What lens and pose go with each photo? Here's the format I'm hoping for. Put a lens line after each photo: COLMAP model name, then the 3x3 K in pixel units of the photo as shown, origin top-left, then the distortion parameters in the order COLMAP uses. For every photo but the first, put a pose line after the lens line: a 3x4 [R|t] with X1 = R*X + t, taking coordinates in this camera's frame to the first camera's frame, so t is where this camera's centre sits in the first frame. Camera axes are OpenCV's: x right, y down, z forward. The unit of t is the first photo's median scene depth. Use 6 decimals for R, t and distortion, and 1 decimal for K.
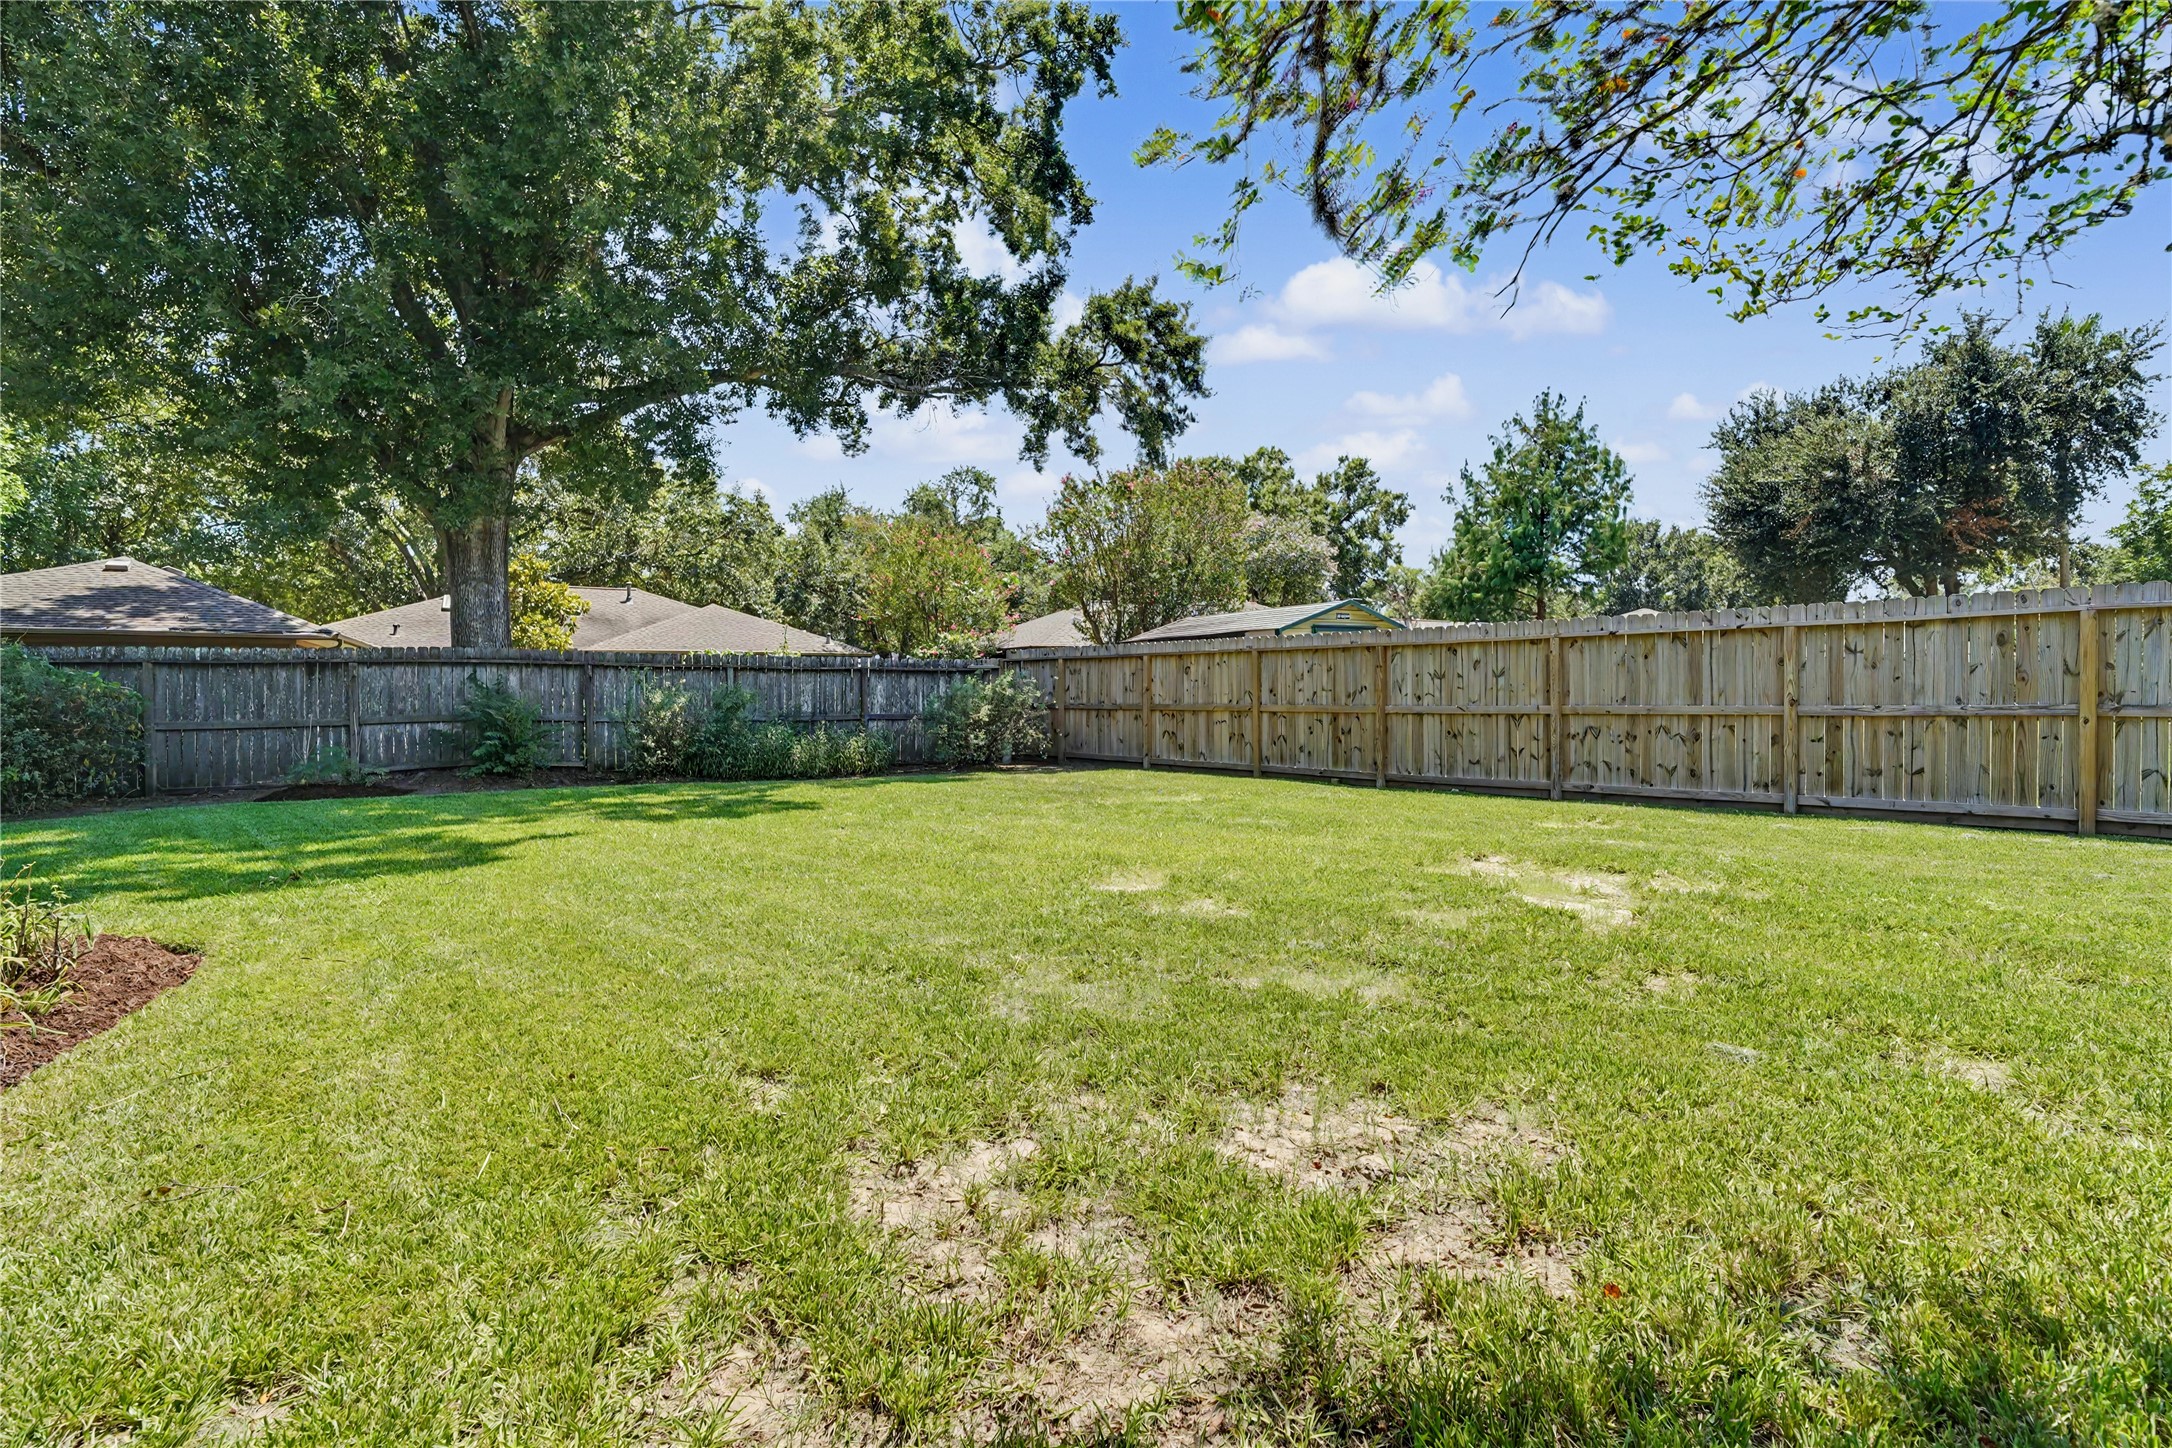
lens RADIAL K [[1039.0, 0, 1098.9], [0, 1039.0, 701.3], [0, 0, 1]] dist [-0.012054, 0.005909]
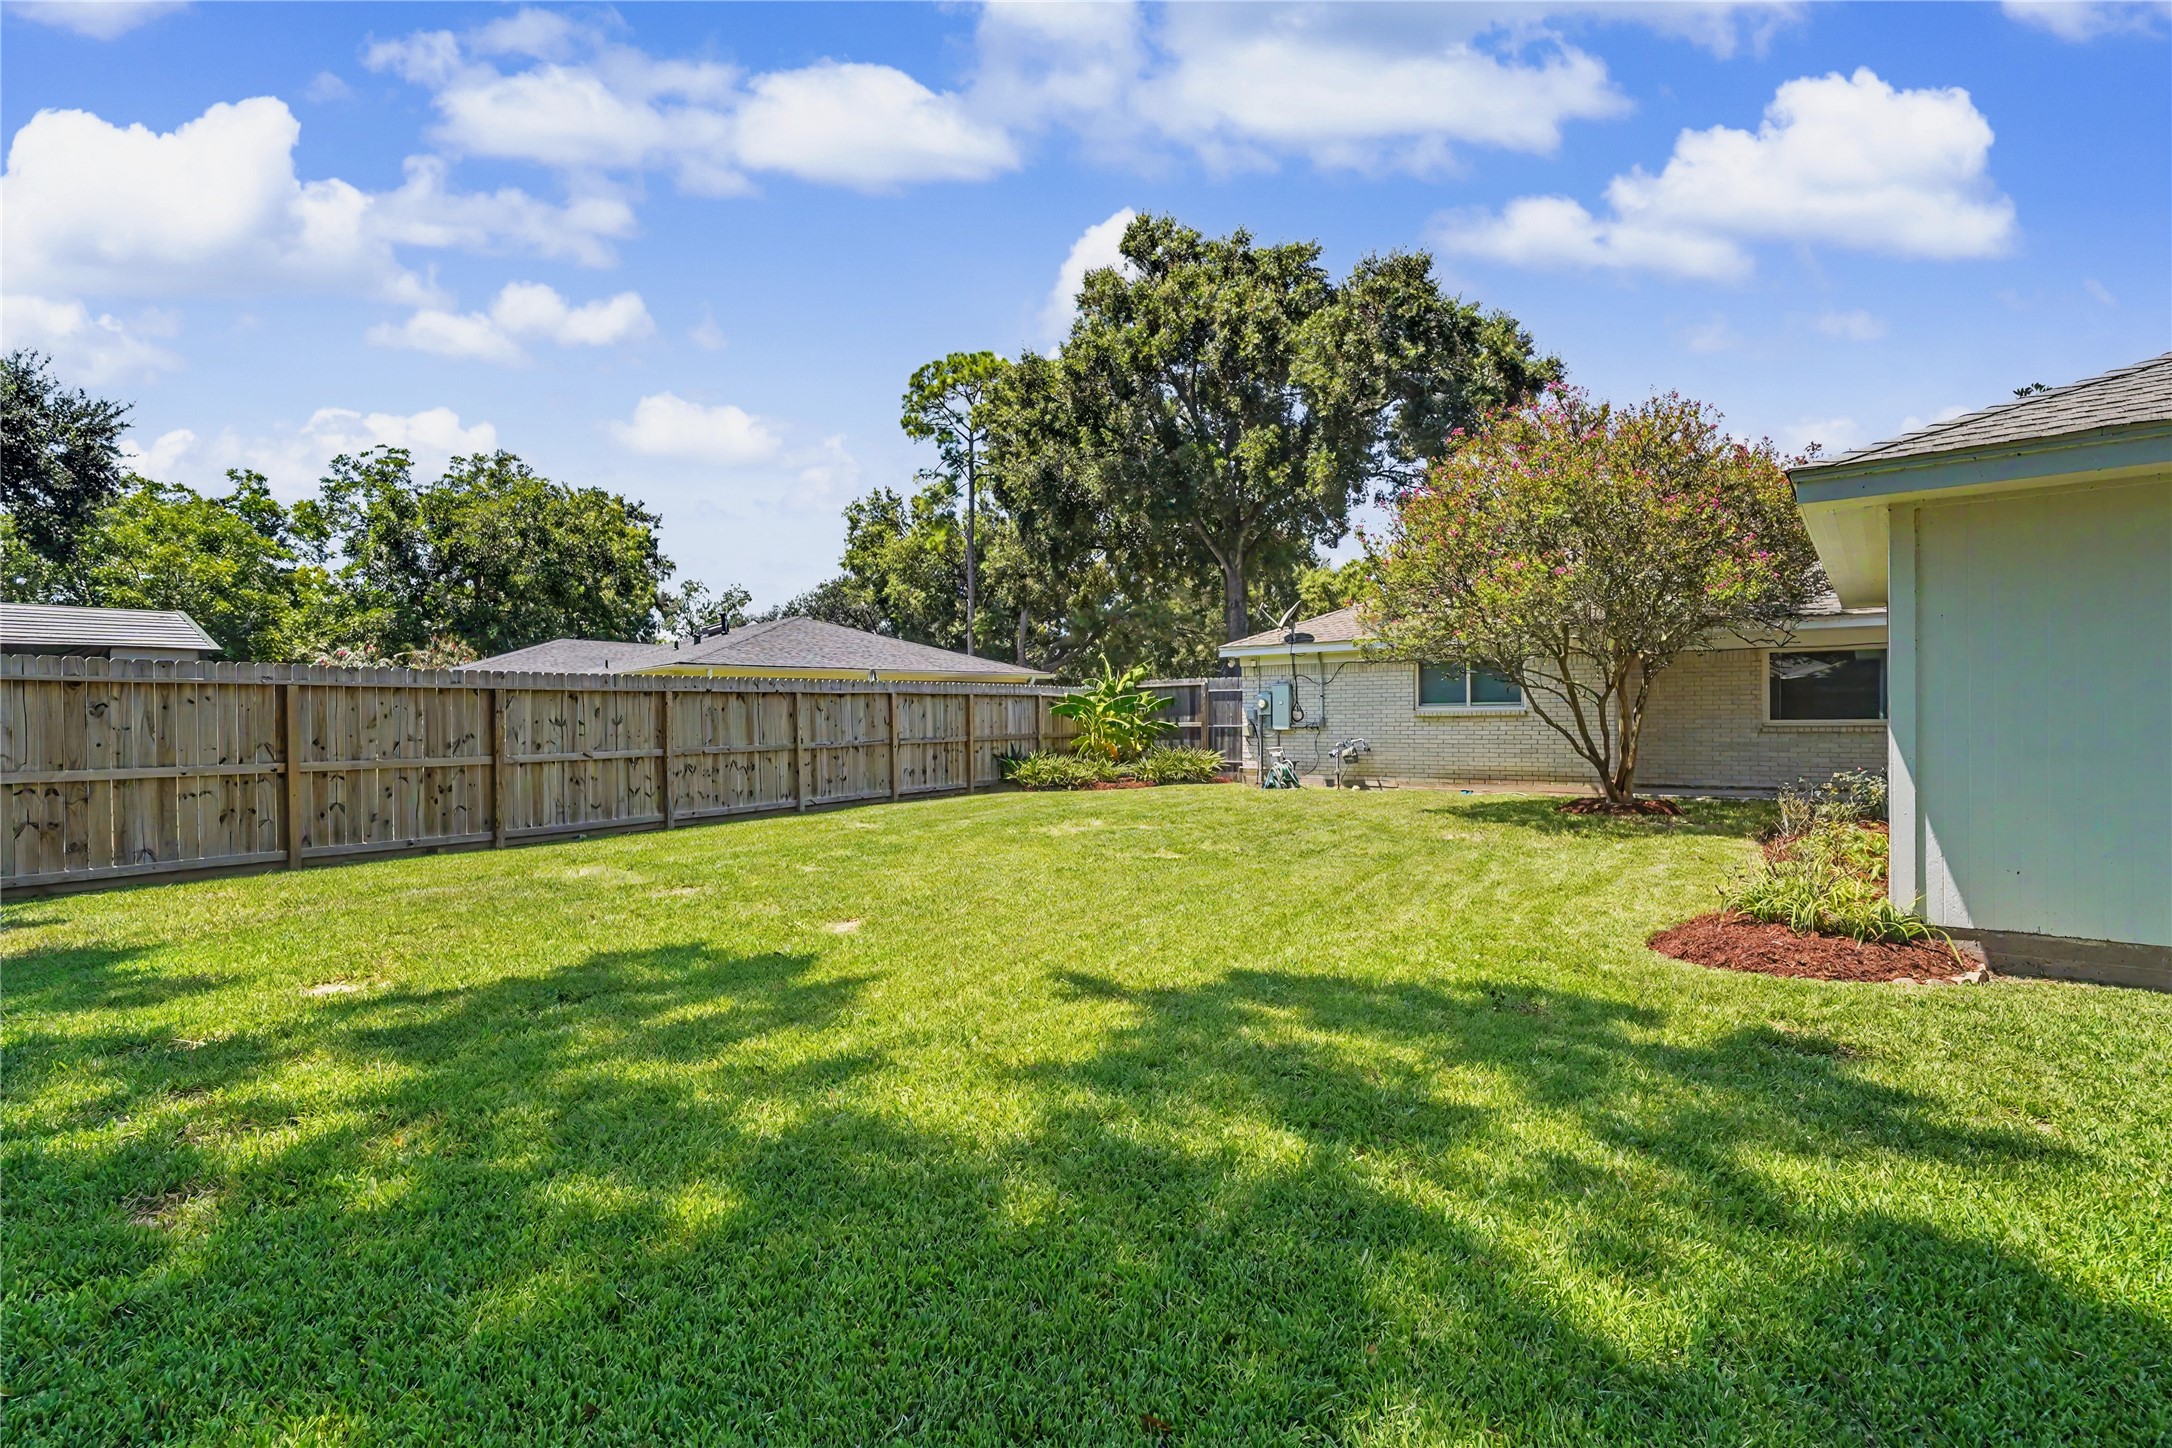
lens RADIAL K [[1039.0, 0, 1073.6], [0, 1039.0, 725.8], [0, 0, 1]] dist [-0.012054, 0.005909]
pose [[-0.266102, 0.002899, 0.963941, -0.560651], [0.022408, 0.999744, 0.003179, -0.010587], [-0.963685, 0.022446, -0.266098, 0.591313]]
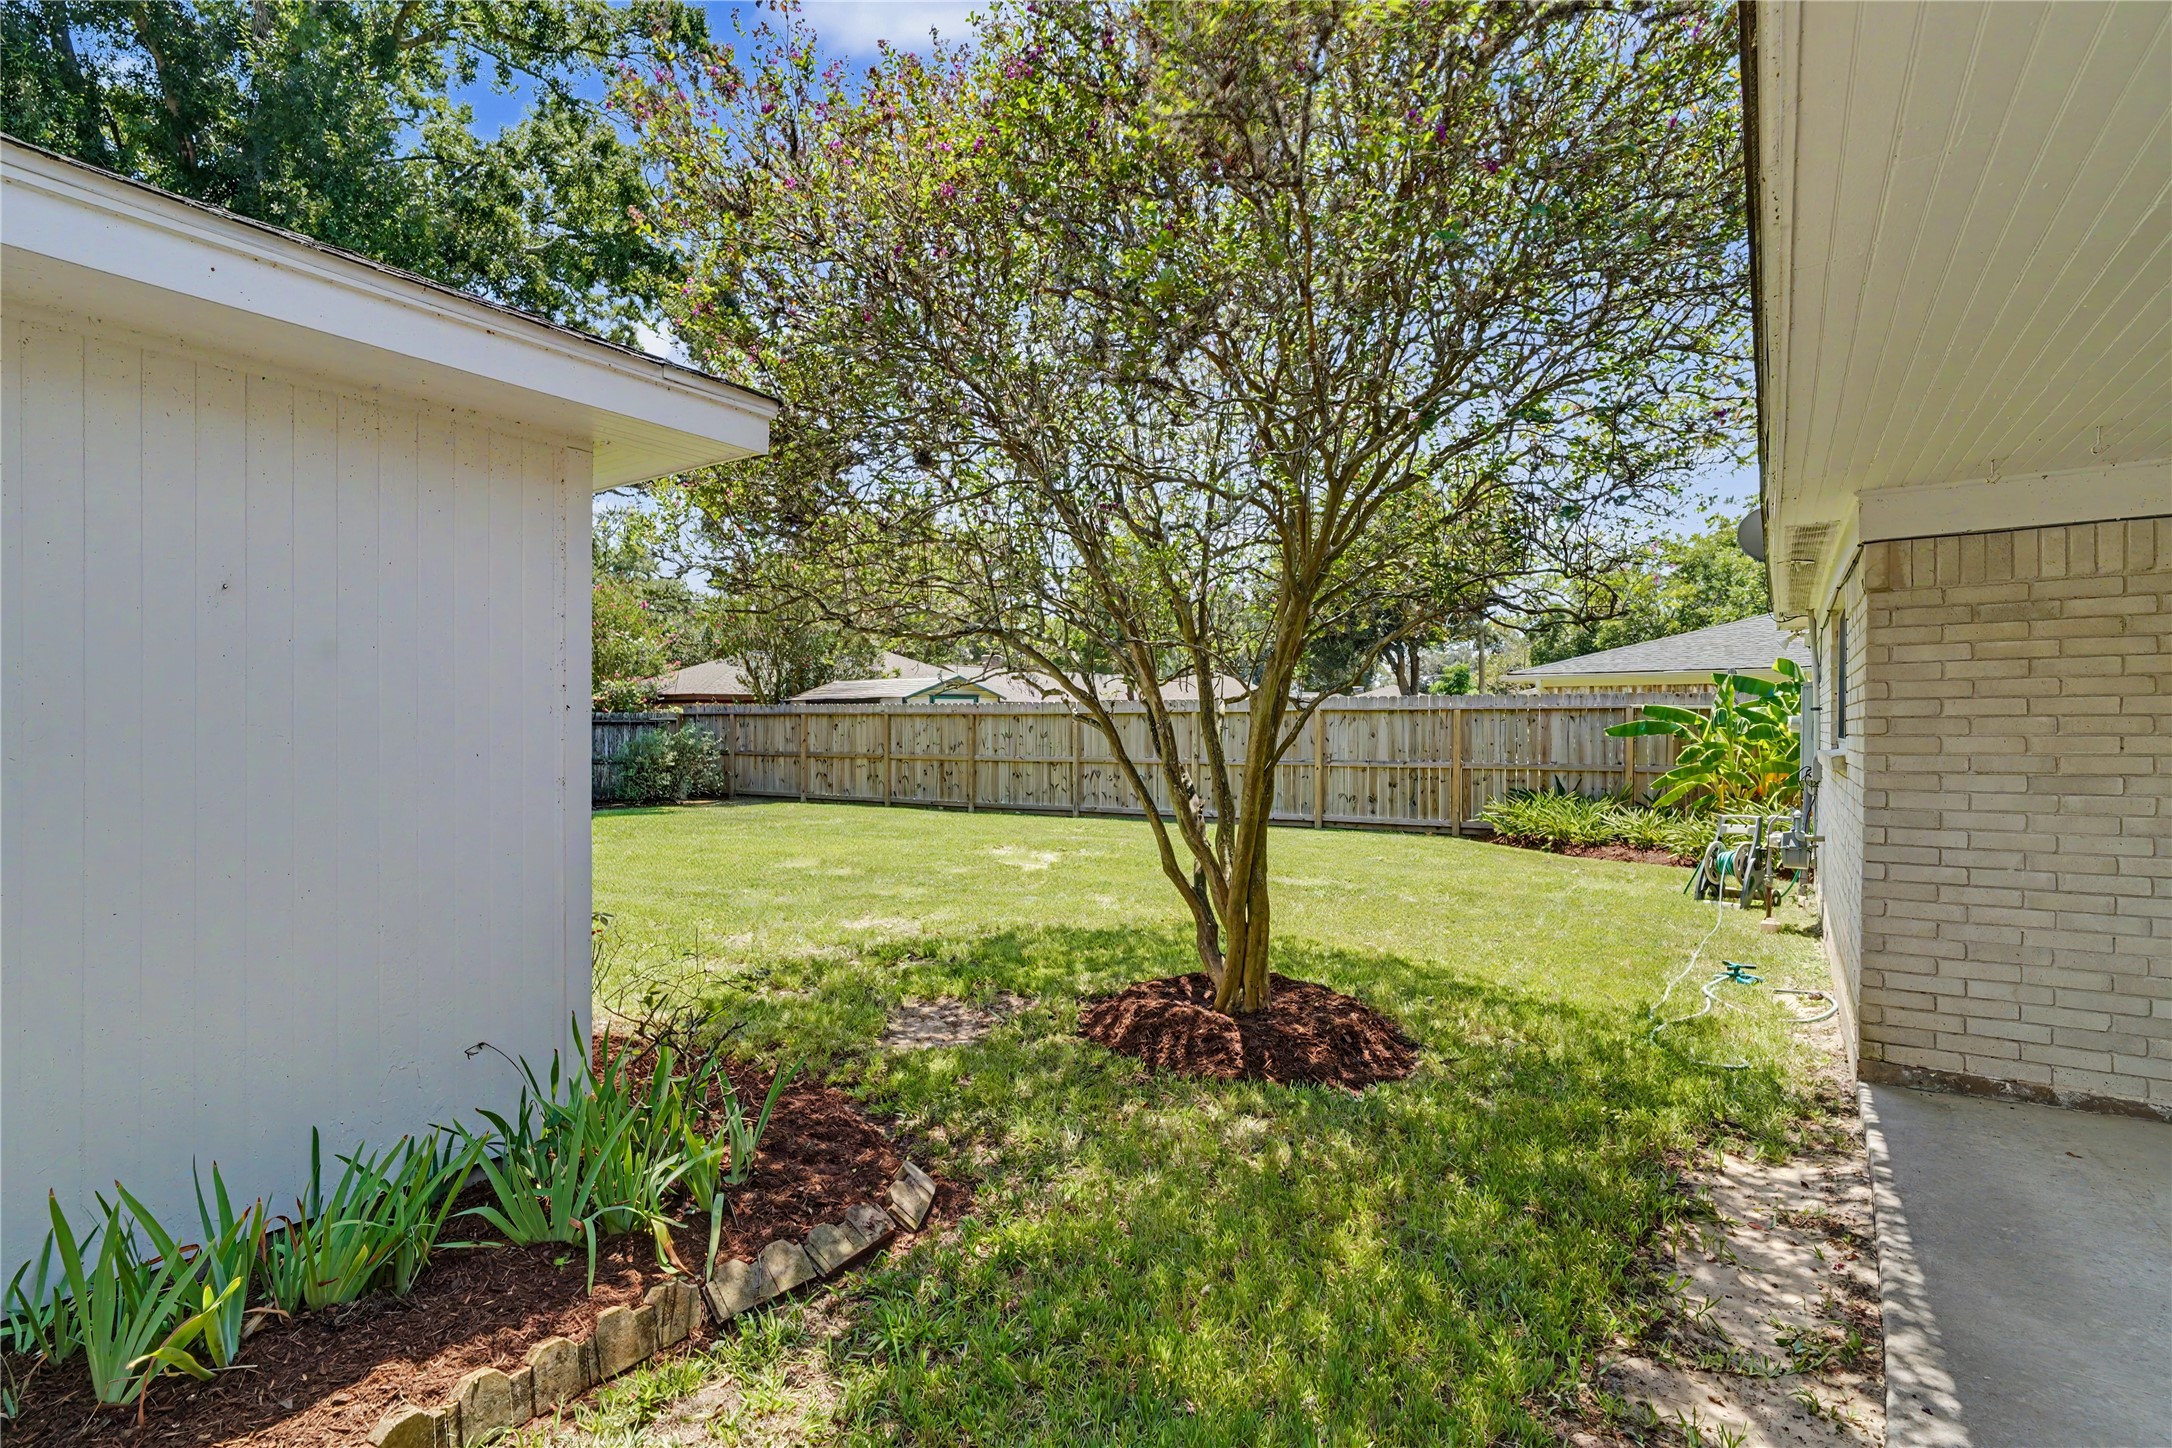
lens RADIAL K [[1039.0, 0, 1088.1], [0, 1039.0, 729.0], [0, 0, 1]] dist [-0.012054, 0.005909]
pose [[0.949564, 0.007818, 0.313476, -0.022823], [-0.005828, 0.999956, -0.007284, -0.018268], [-0.313519, 0.005089, 0.949568, -0.337287]]
